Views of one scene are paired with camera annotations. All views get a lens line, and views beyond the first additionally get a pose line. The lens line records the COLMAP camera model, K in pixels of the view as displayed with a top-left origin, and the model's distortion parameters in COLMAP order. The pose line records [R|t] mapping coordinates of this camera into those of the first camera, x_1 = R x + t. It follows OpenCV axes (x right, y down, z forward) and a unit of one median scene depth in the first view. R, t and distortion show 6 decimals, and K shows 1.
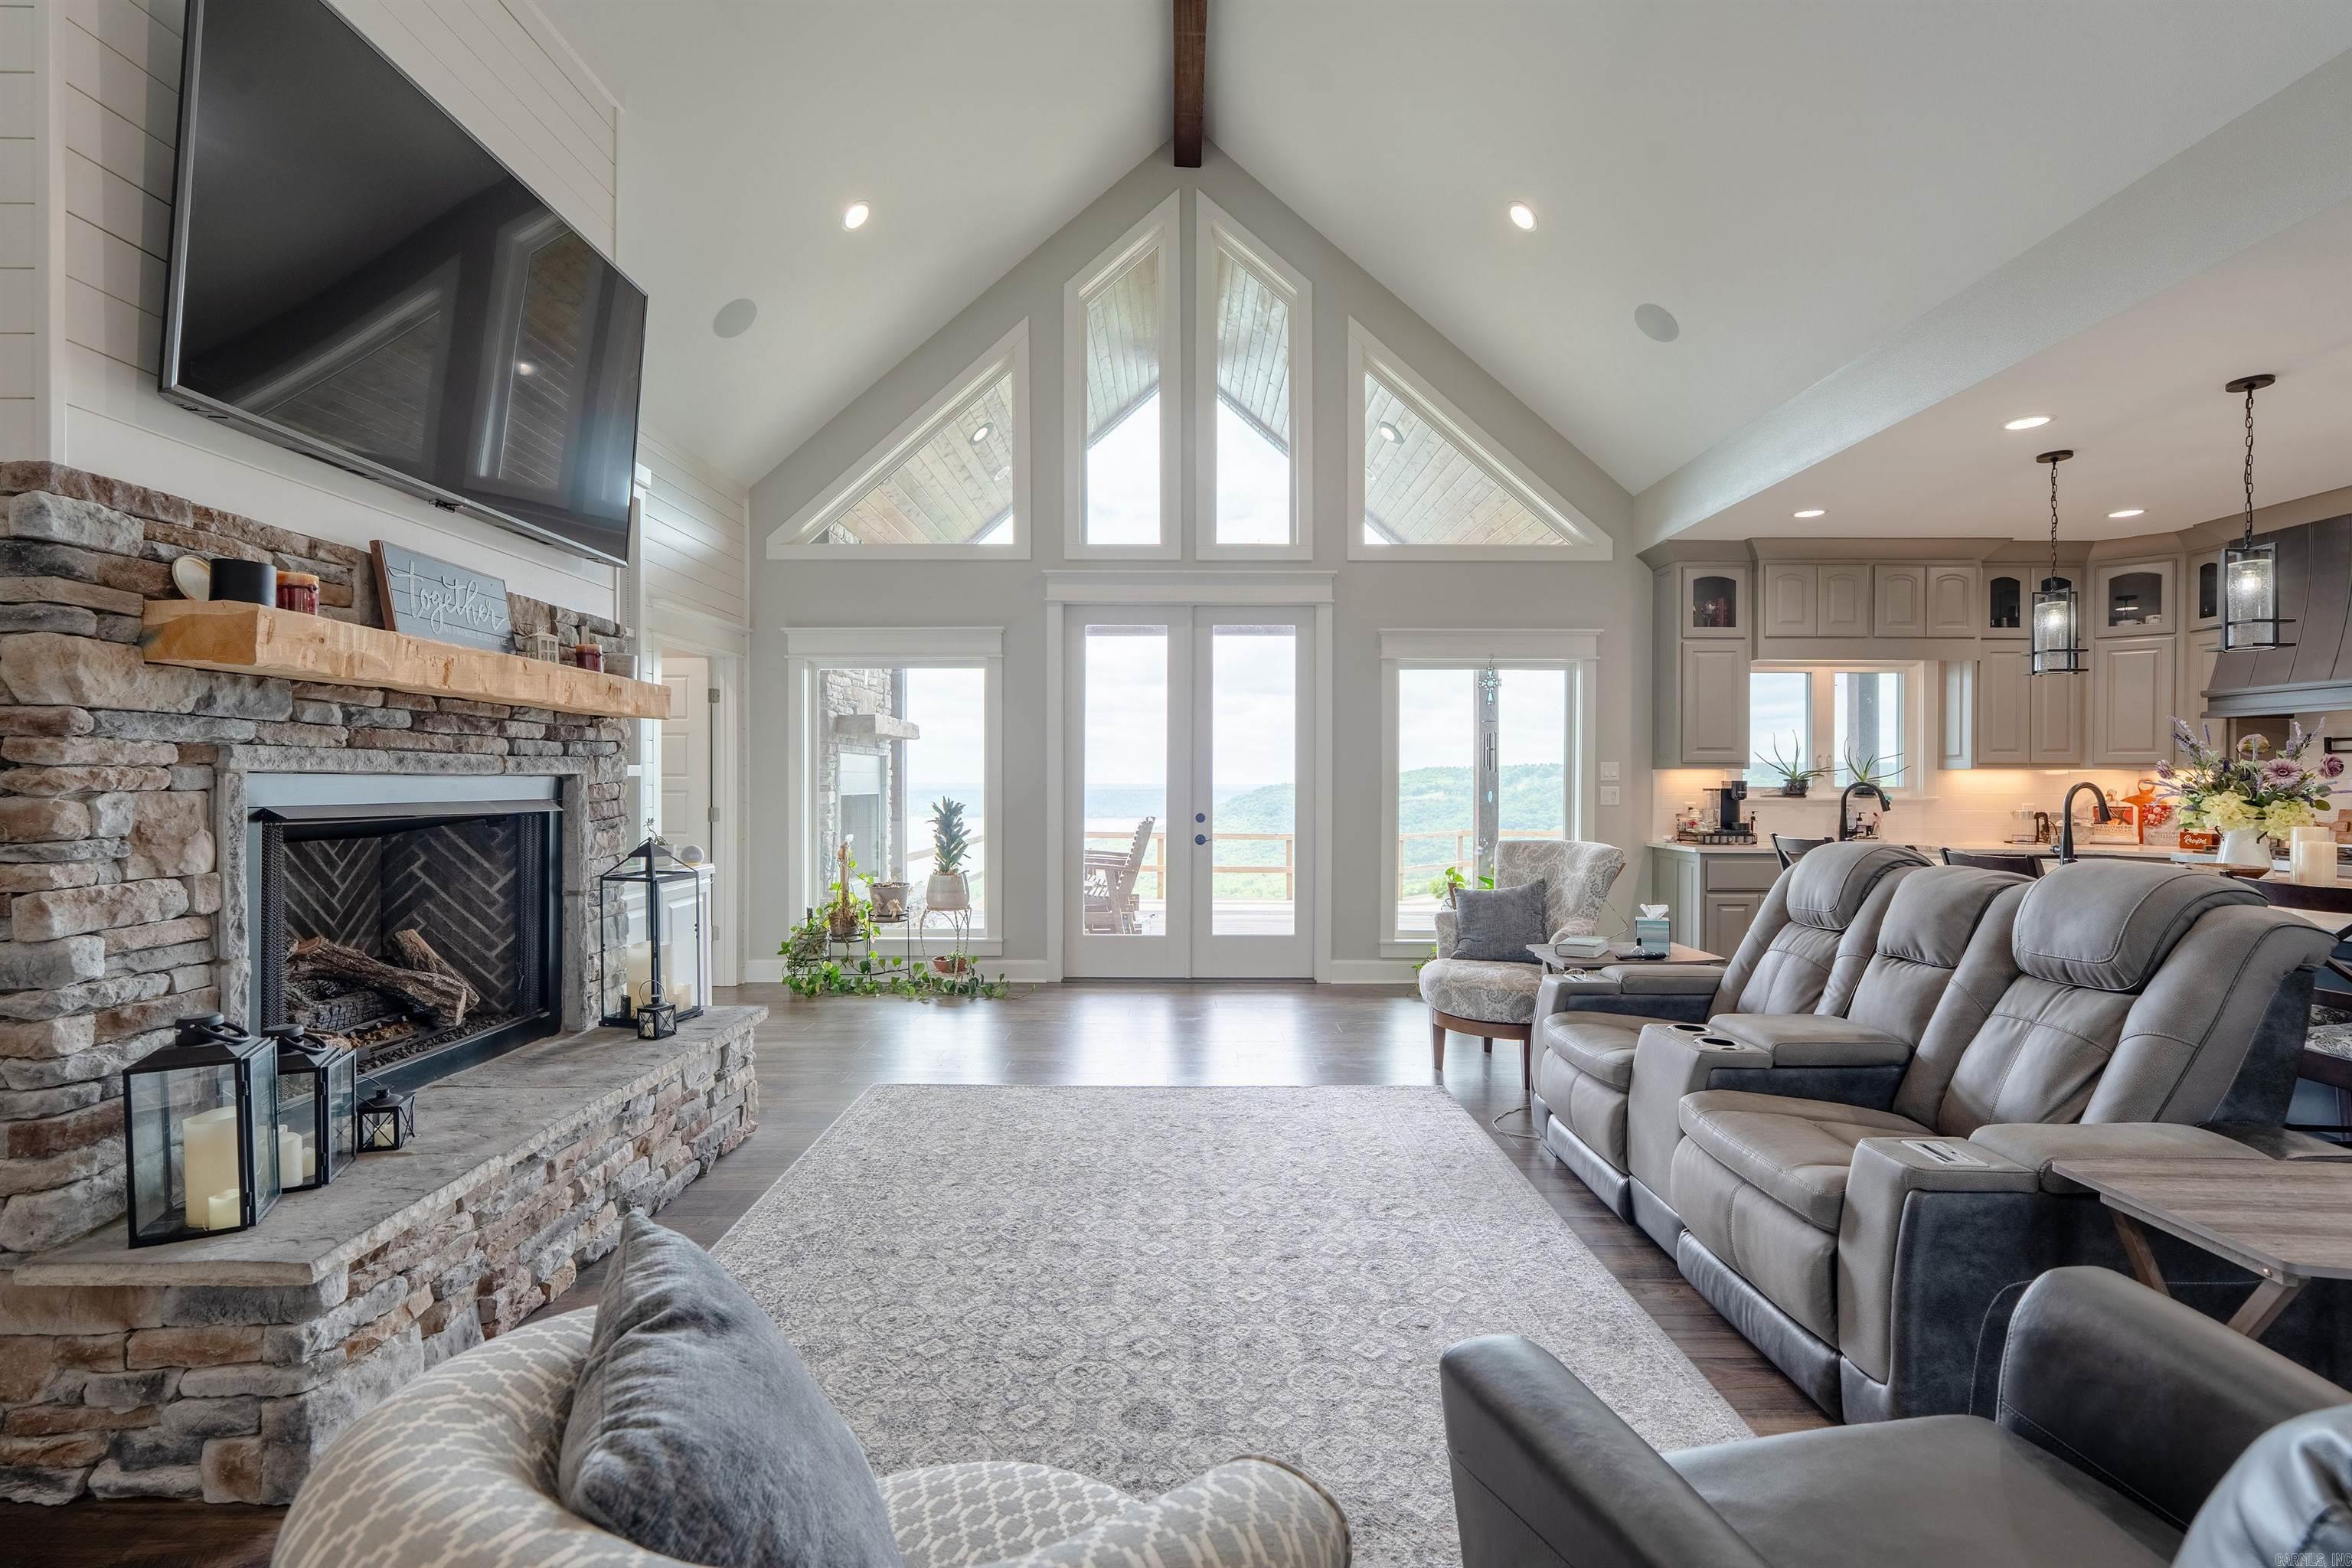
lens RADIAL K [[1054.9, 0, 1165.2], [0, 1054.9, 781.4], [0, 0, 1]] dist [-0.004644, 0.000977]
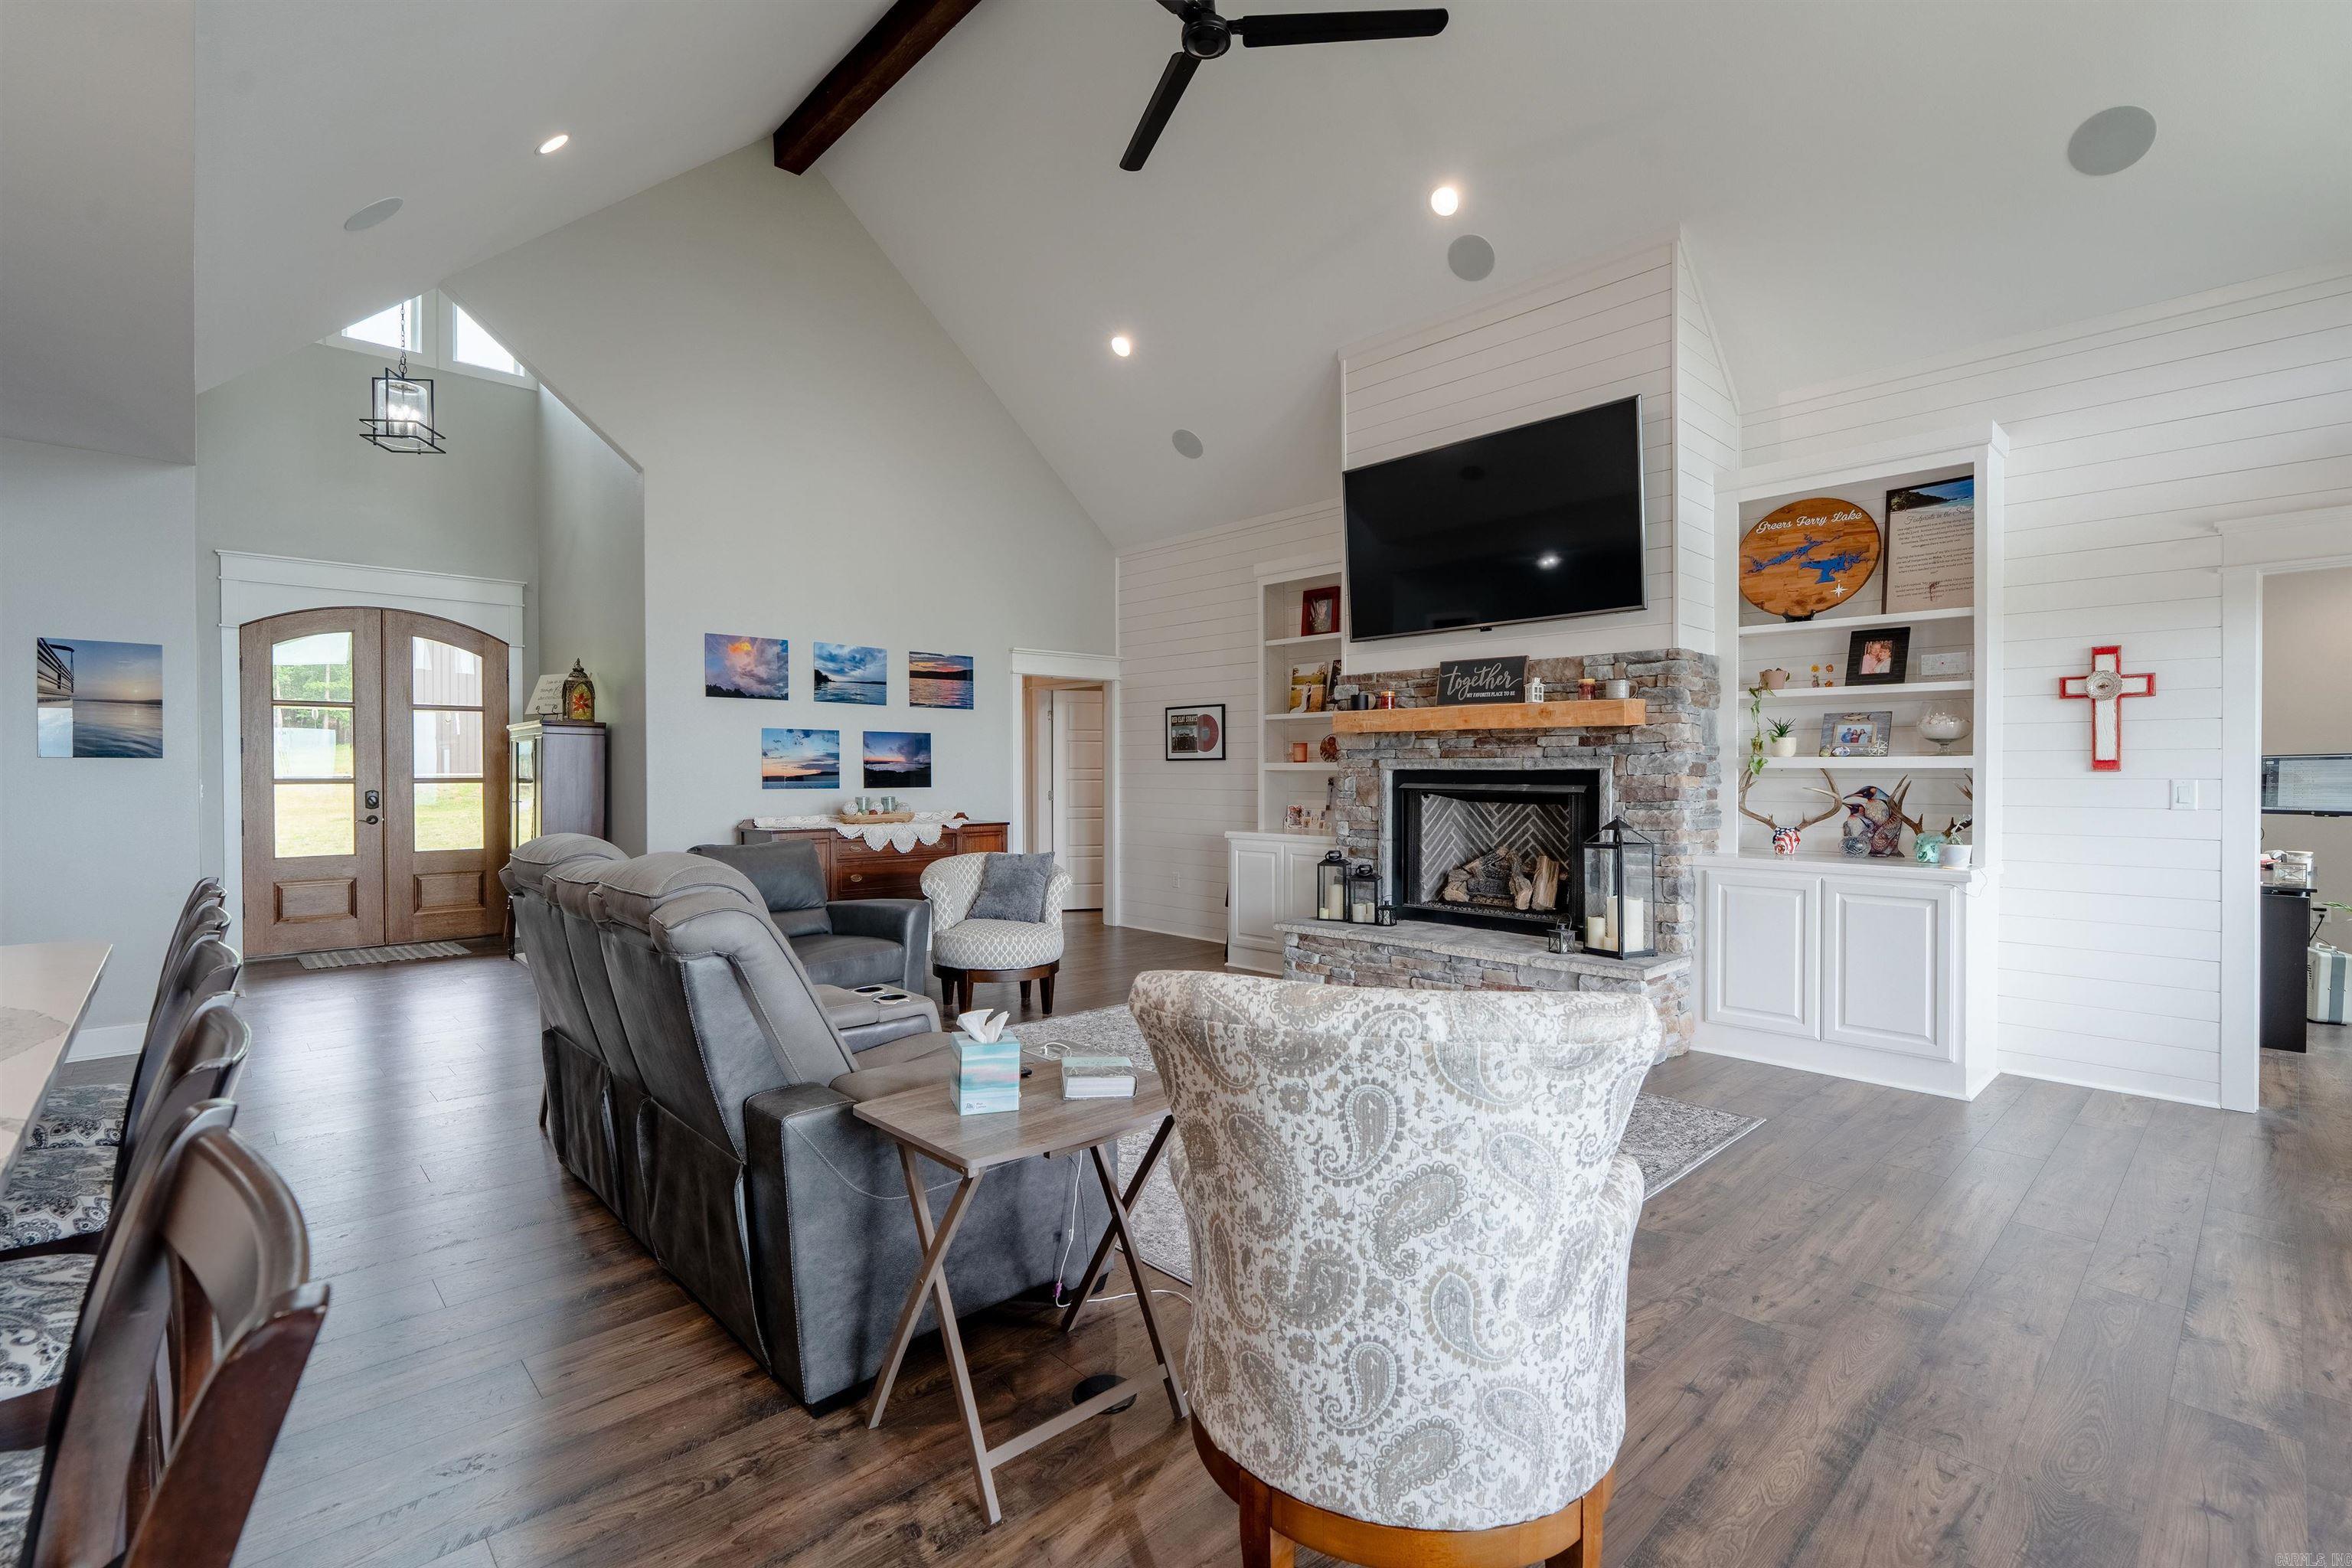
lens RADIAL K [[1054.9, 0, 1178.7], [0, 1054.9, 780.0], [0, 0, 1]] dist [-0.004644, 0.000977]
pose [[-0.715418, 0.002338, -0.698693, 0.480588], [-0.001957, 0.999984, 0.005349, 0.001507], [0.698694, 0.005194, -0.715401, 0.901907]]
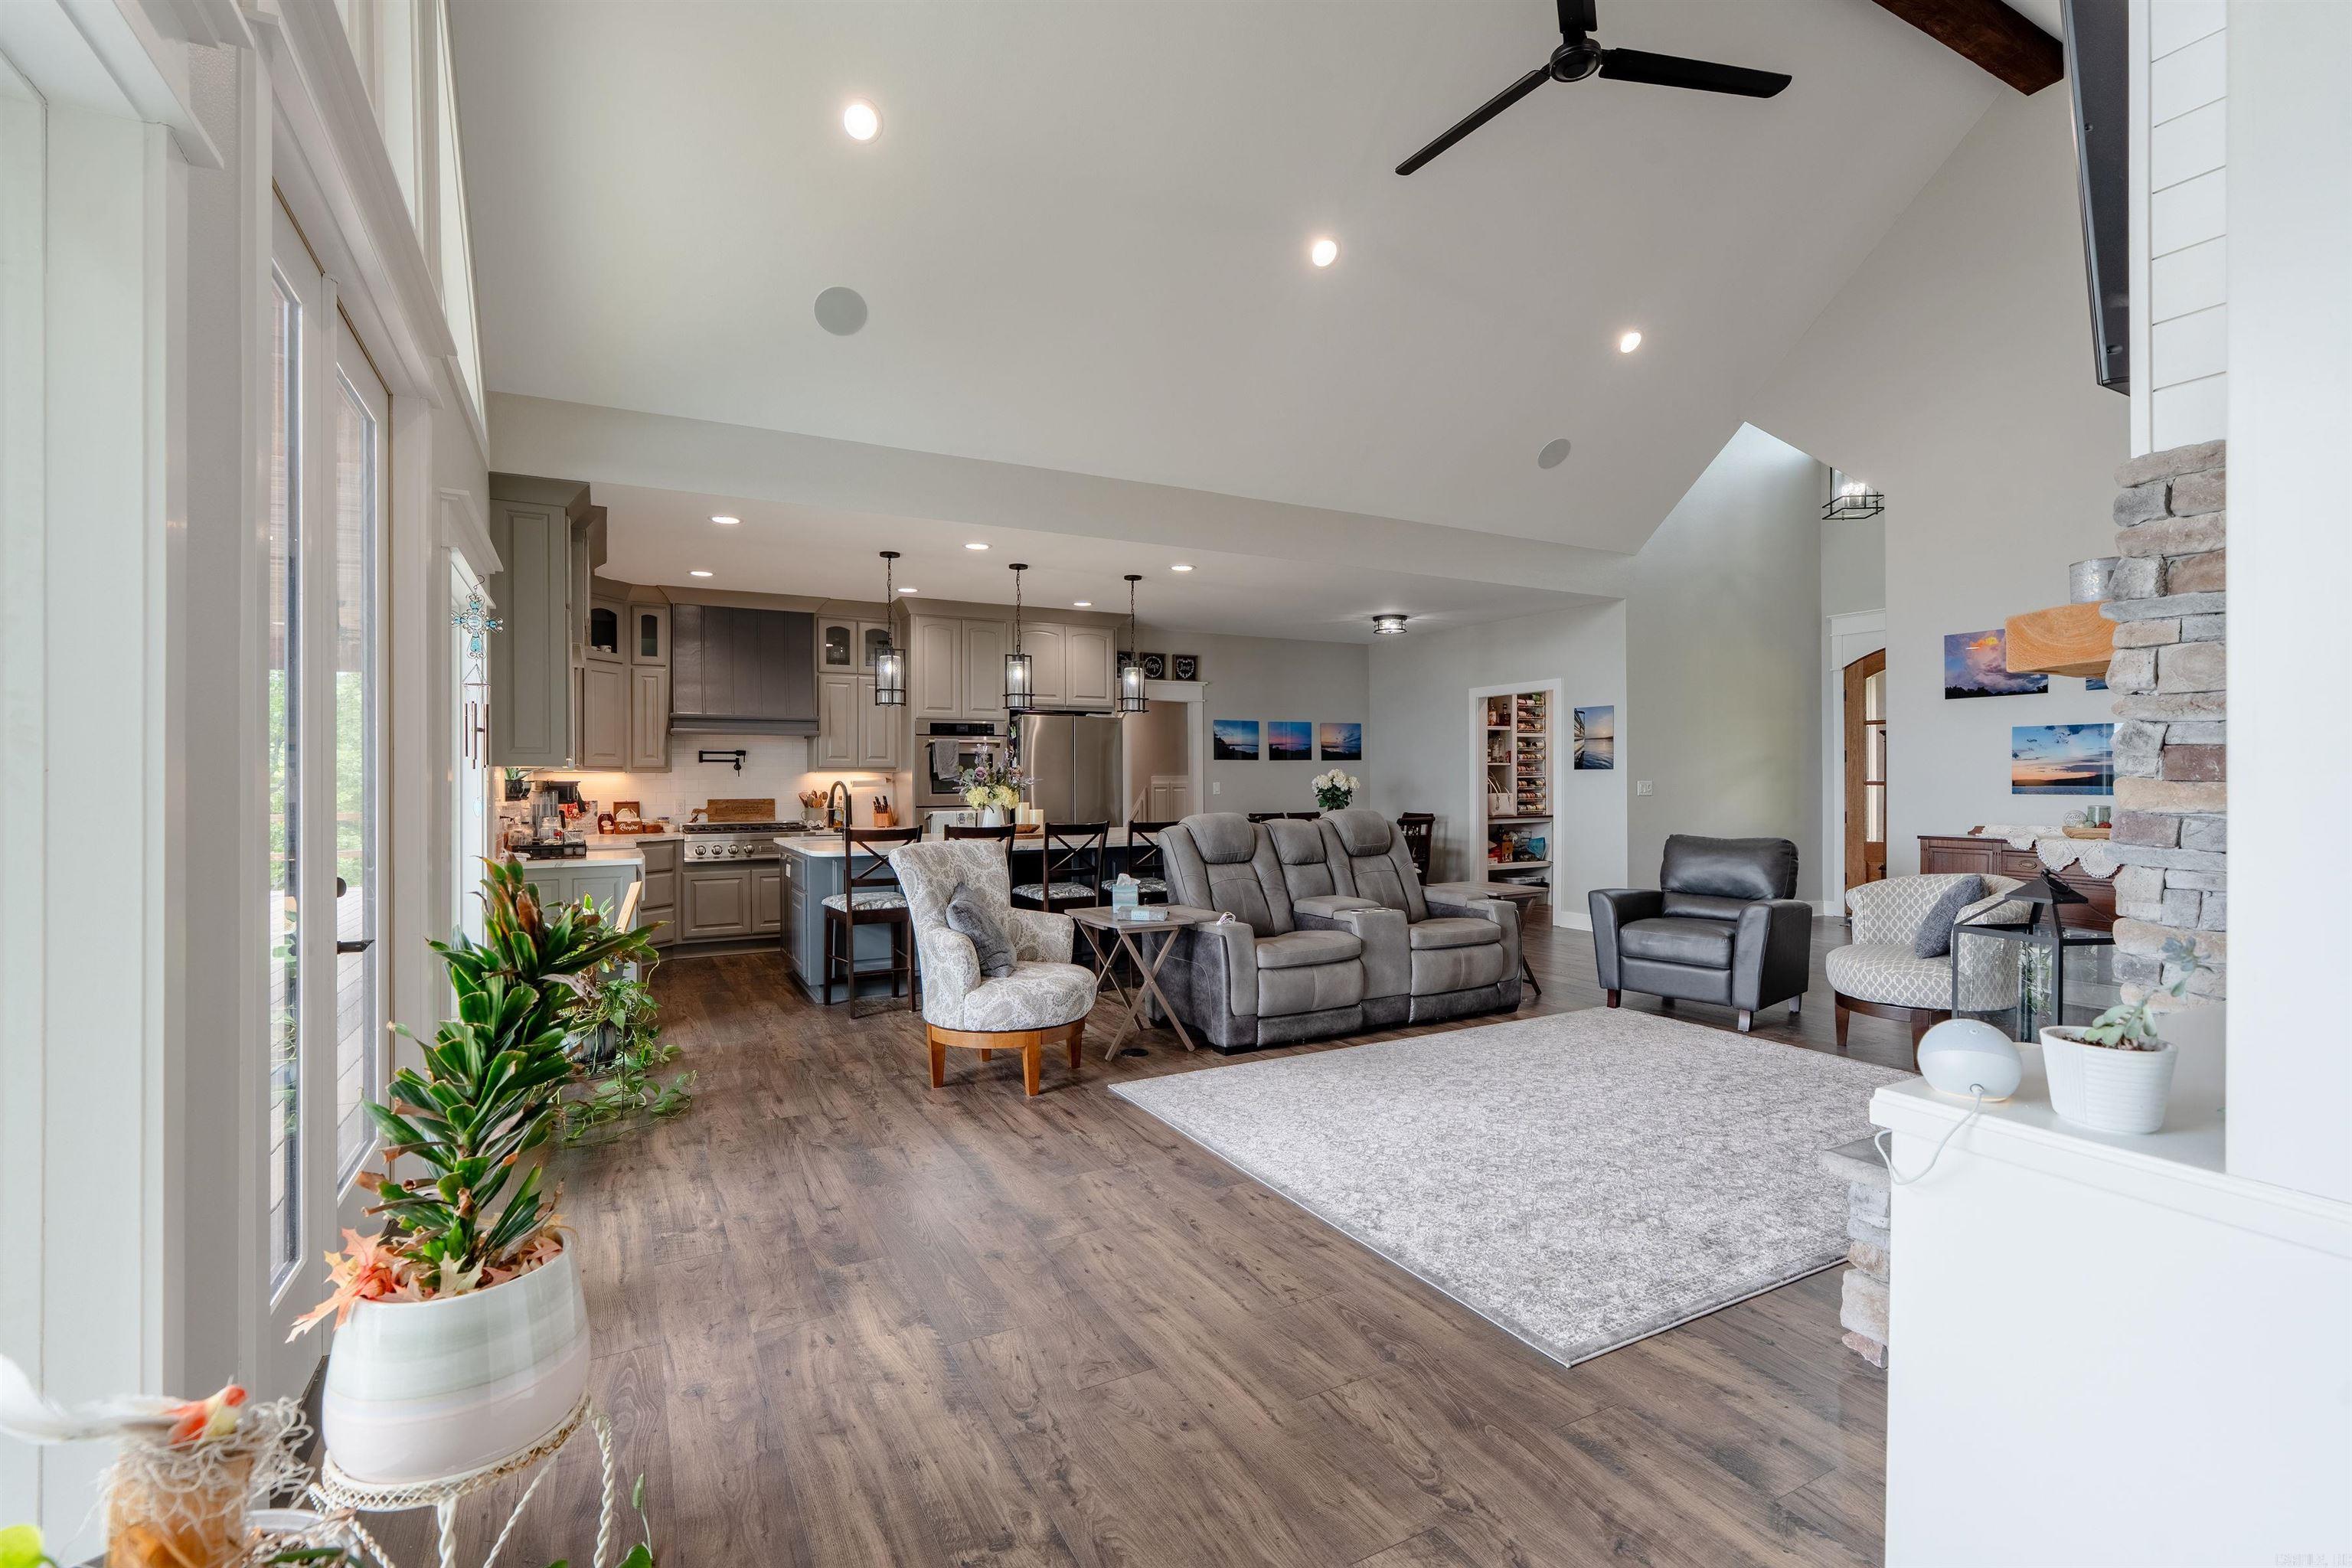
lens RADIAL K [[1054.9, 0, 1168.5], [0, 1054.9, 784.2], [0, 0, 1]] dist [-0.004644, 0.000977]
pose [[-0.484339, -0.004316, 0.874870, -0.439154], [0.003613, 0.999969, 0.006933, -0.001227], [-0.874873, 0.006519, -0.484309, 0.997338]]
